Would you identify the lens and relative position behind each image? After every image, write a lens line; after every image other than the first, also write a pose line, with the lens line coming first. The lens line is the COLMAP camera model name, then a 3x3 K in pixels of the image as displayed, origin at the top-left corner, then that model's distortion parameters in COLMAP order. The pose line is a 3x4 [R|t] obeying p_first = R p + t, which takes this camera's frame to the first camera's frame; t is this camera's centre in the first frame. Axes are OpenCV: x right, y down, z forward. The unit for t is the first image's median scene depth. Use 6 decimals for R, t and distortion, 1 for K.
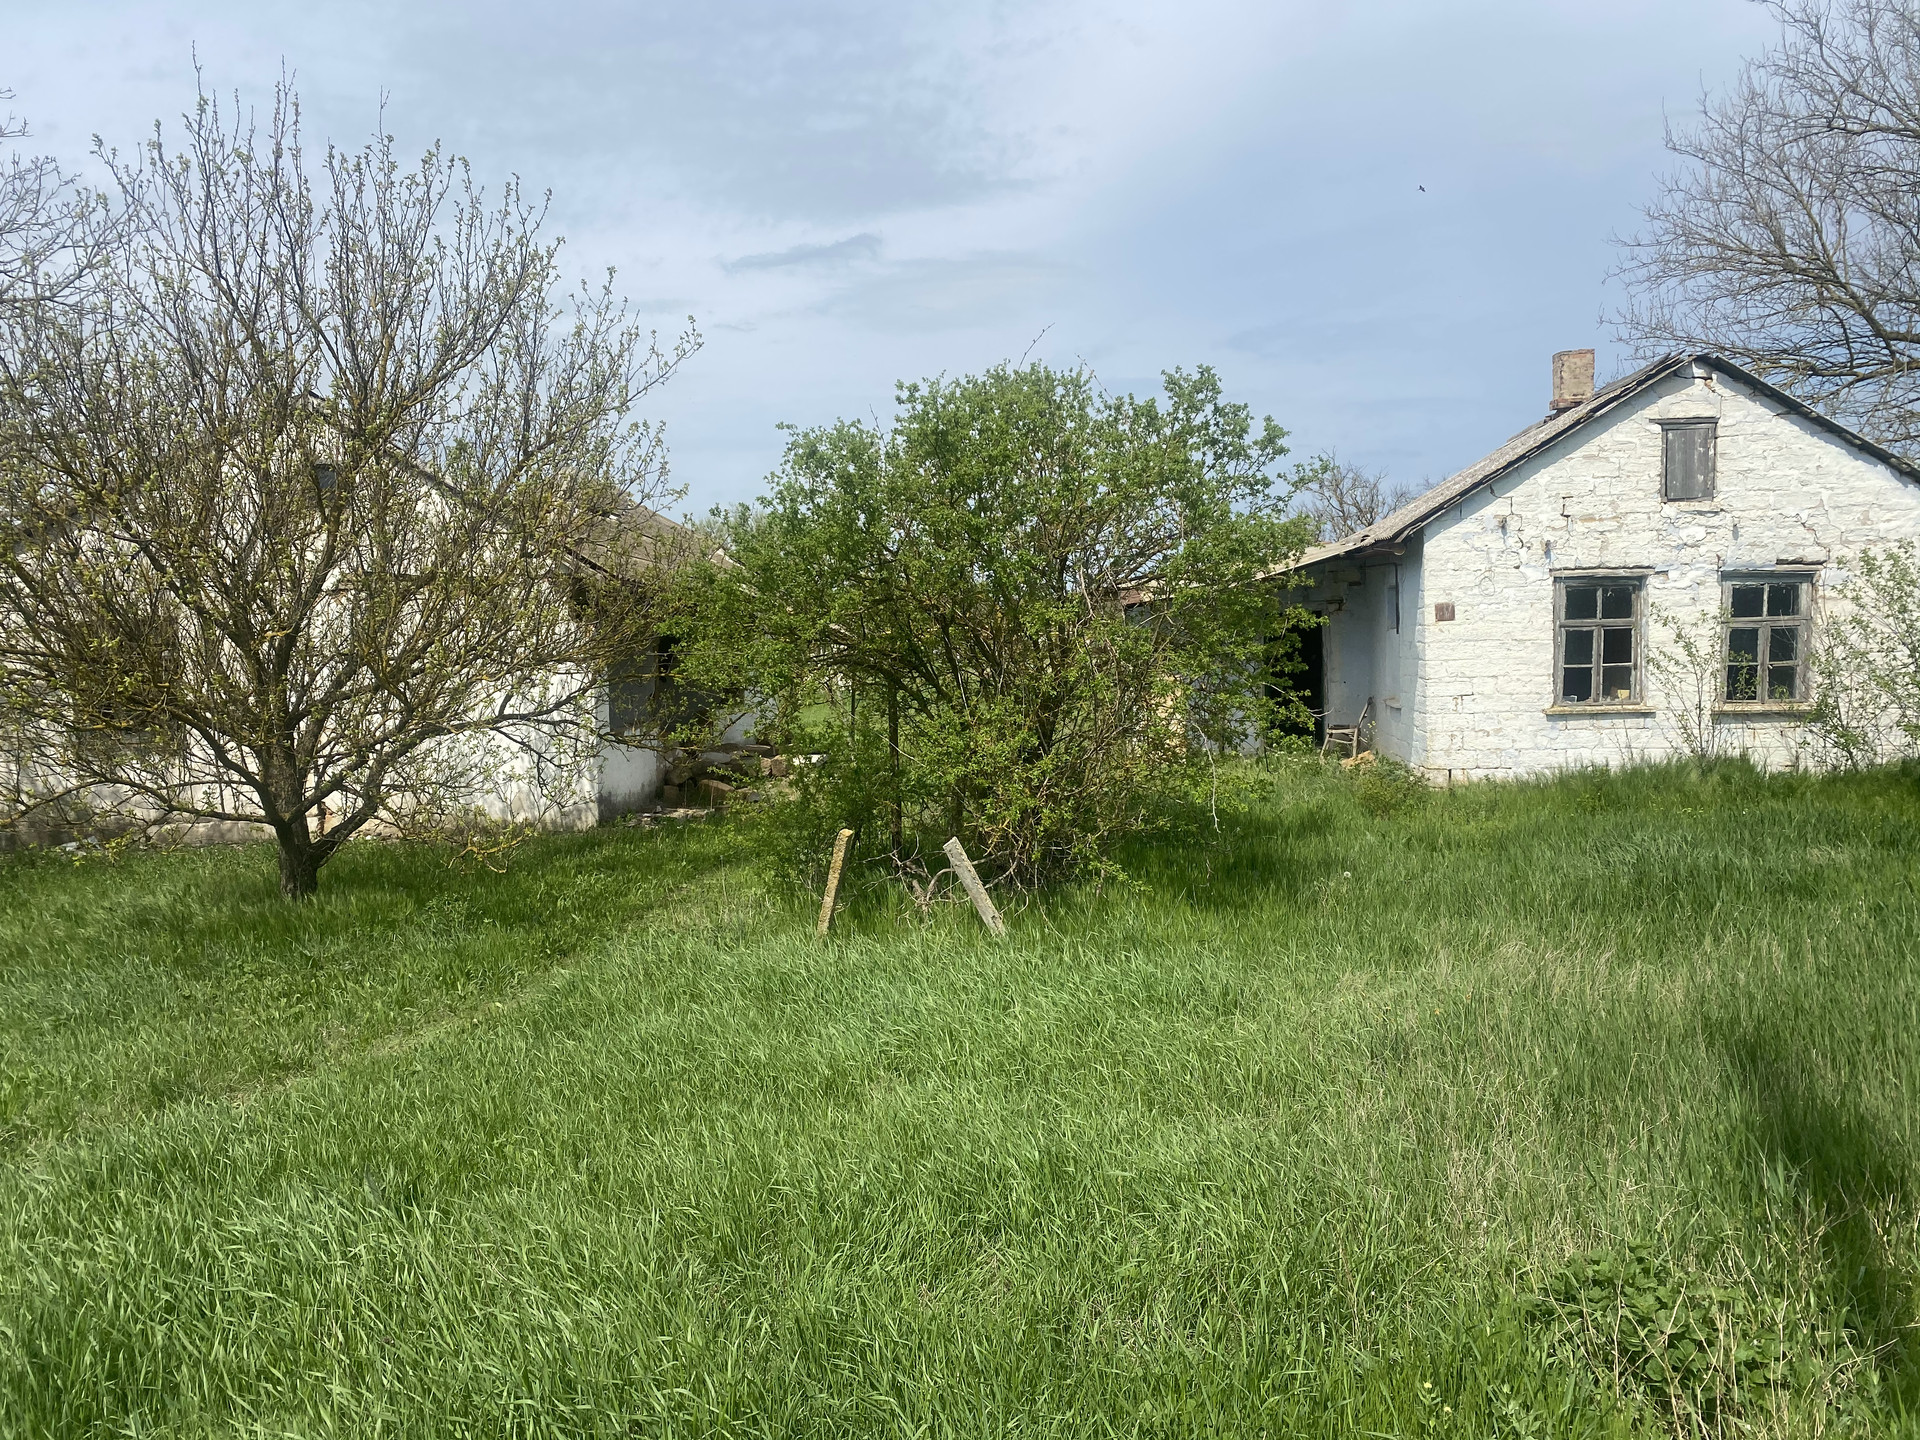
lens RADIAL K [[1446.0, 0, 976.2], [0, 1446.0, 672.0], [0, 0, 1]] dist [0.057177, -0.052997]
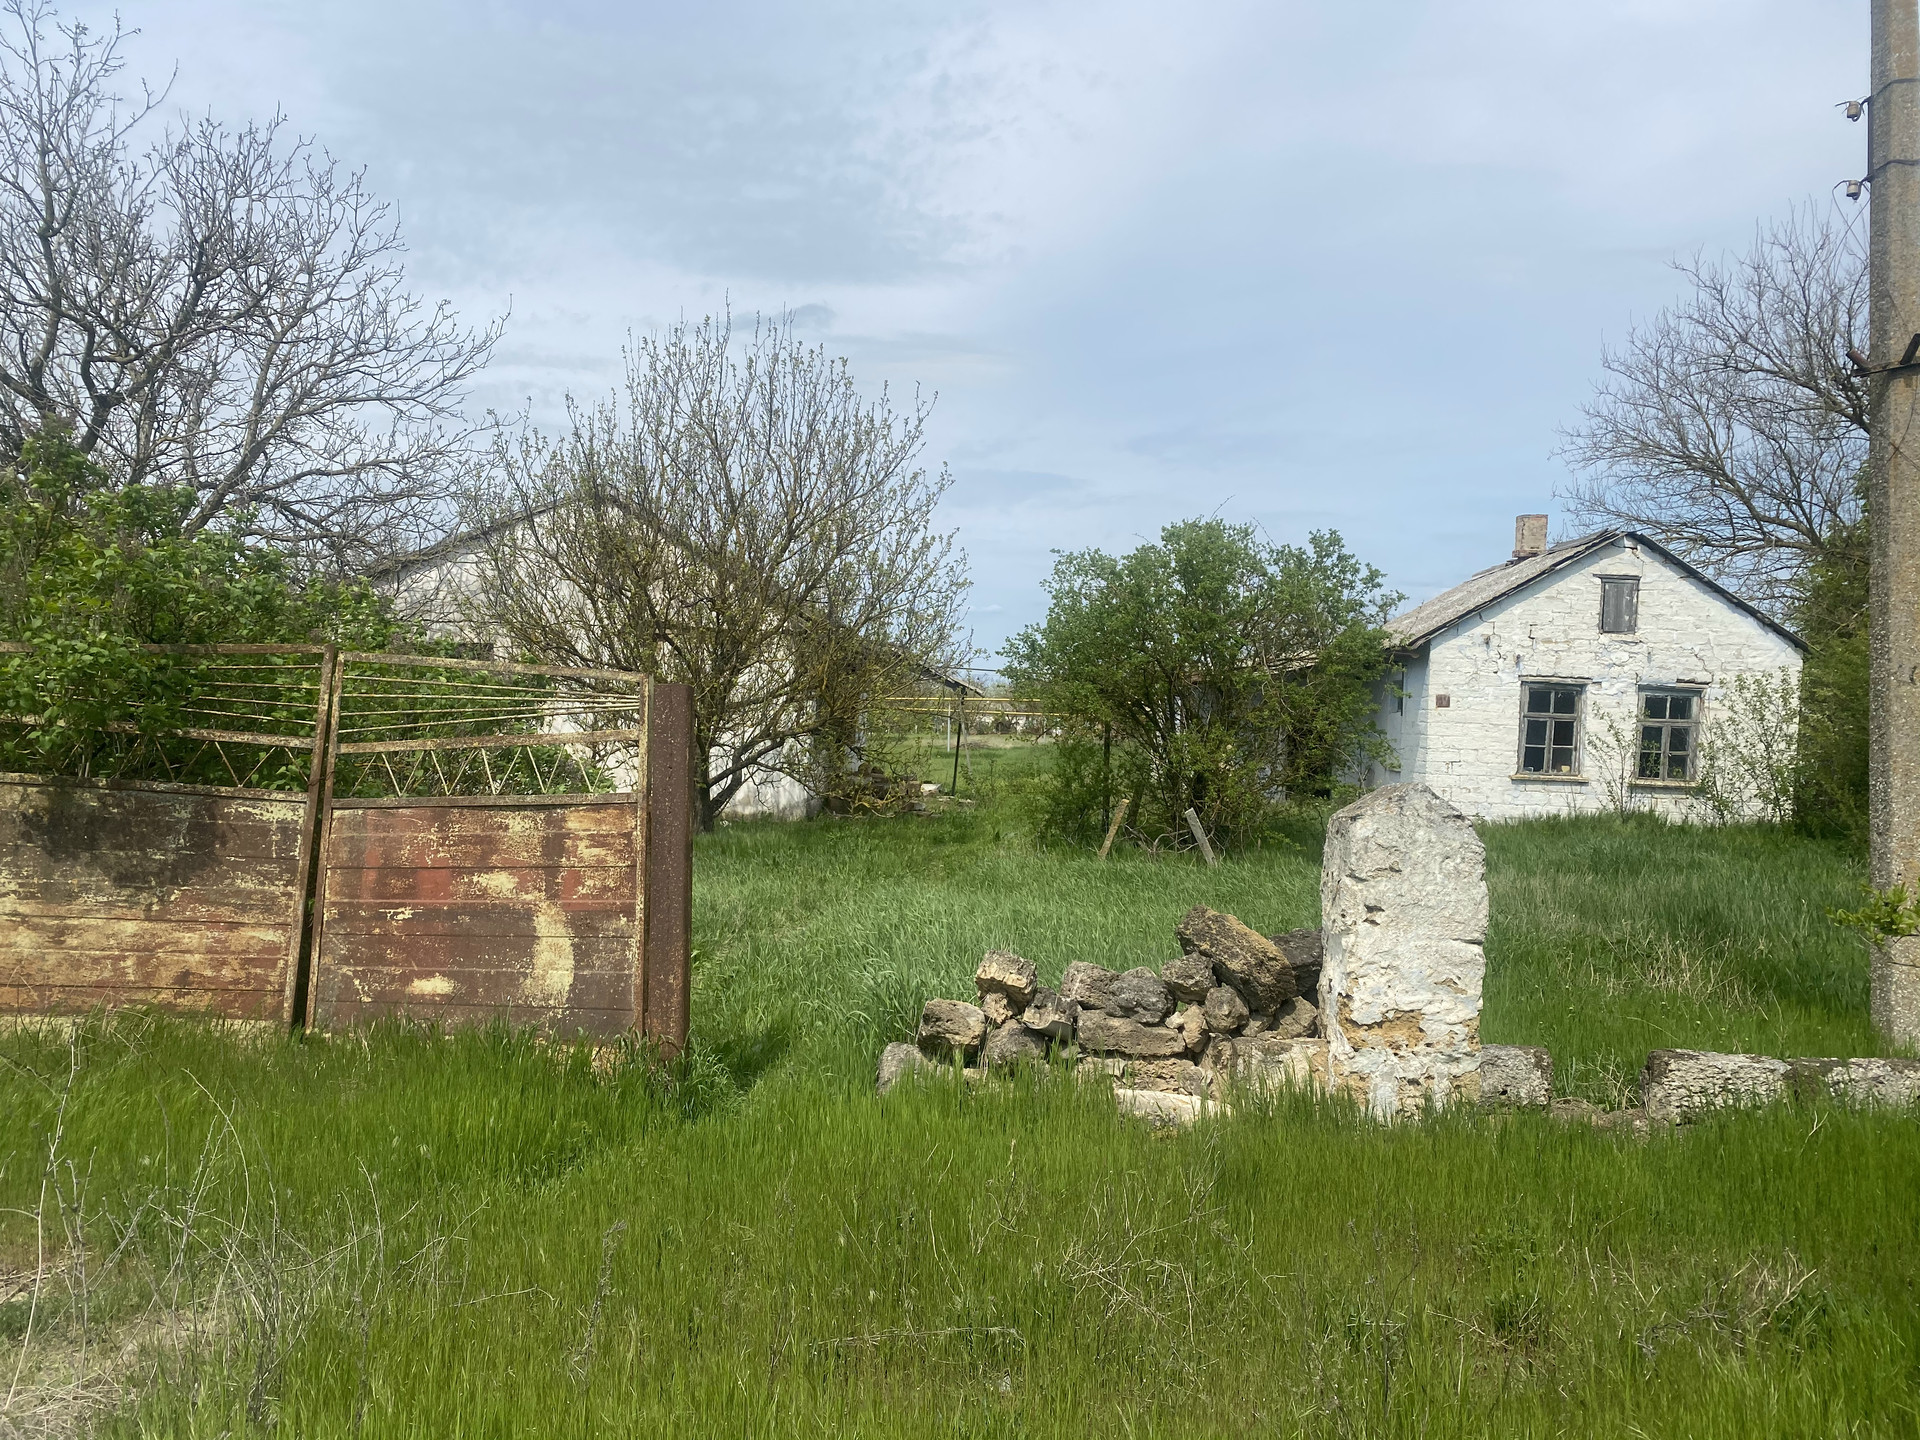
lens RADIAL K [[1400.7, 0, 965.5], [0, 1400.7, 680.1], [0, 0, 1]] dist [0.042539, -0.038667]
pose [[0.997008, 0.064894, 0.041986, -0.193647], [-0.062774, 0.996776, -0.049974, 0.035292], [-0.045094, 0.047189, 0.997868, -0.326773]]
